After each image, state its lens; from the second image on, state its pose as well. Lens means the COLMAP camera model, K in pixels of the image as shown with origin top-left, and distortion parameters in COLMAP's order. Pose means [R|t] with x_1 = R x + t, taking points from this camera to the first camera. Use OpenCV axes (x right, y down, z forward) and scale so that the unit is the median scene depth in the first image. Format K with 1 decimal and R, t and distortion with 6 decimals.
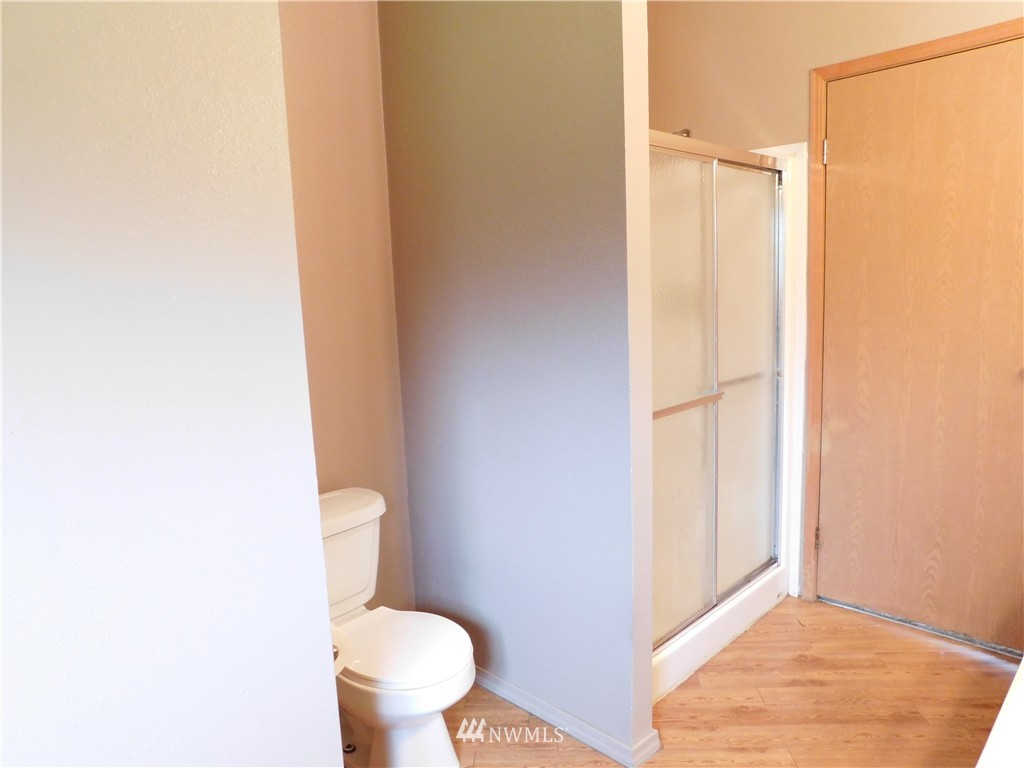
lens RADIAL K [[699.7, 0, 512.0], [0, 699.7, 384.0], [0, 0, 1]] dist [-0.079637, 0.057885]
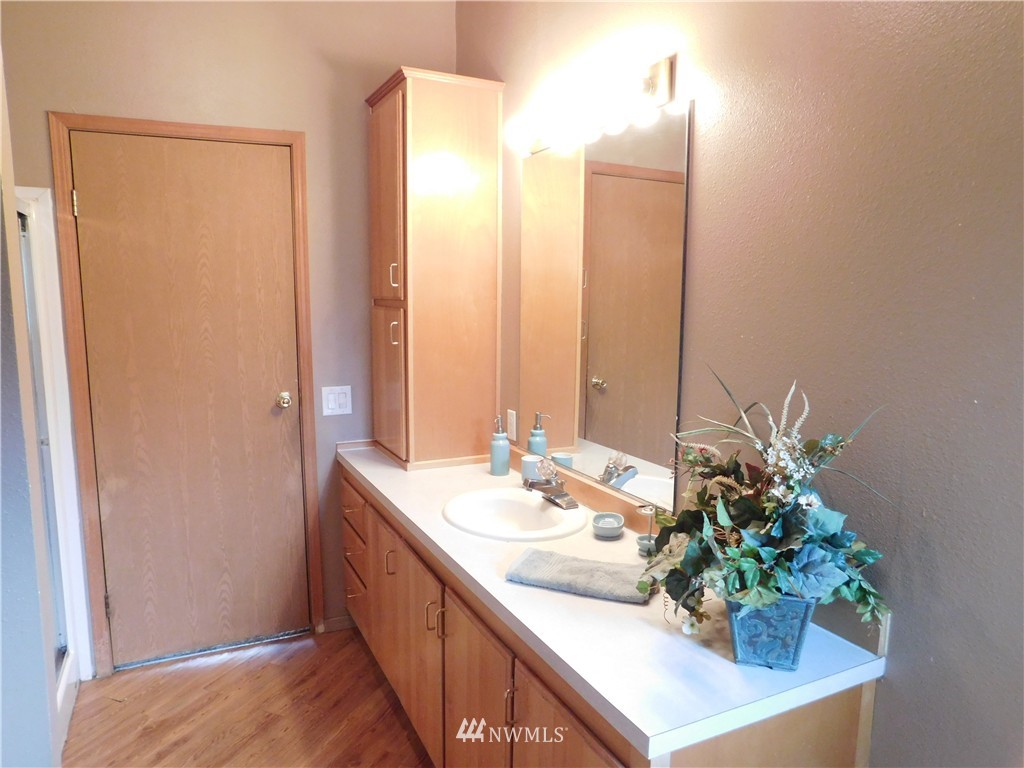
lens RADIAL K [[699.7, 0, 512.0], [0, 699.7, 384.0], [0, 0, 1]] dist [-0.079637, 0.057885]
pose [[0.325716, -0.082231, 0.941885, -0.263126], [0.128841, 0.990778, 0.041945, -0.053270], [-0.936648, 0.107691, 0.333307, 0.149315]]
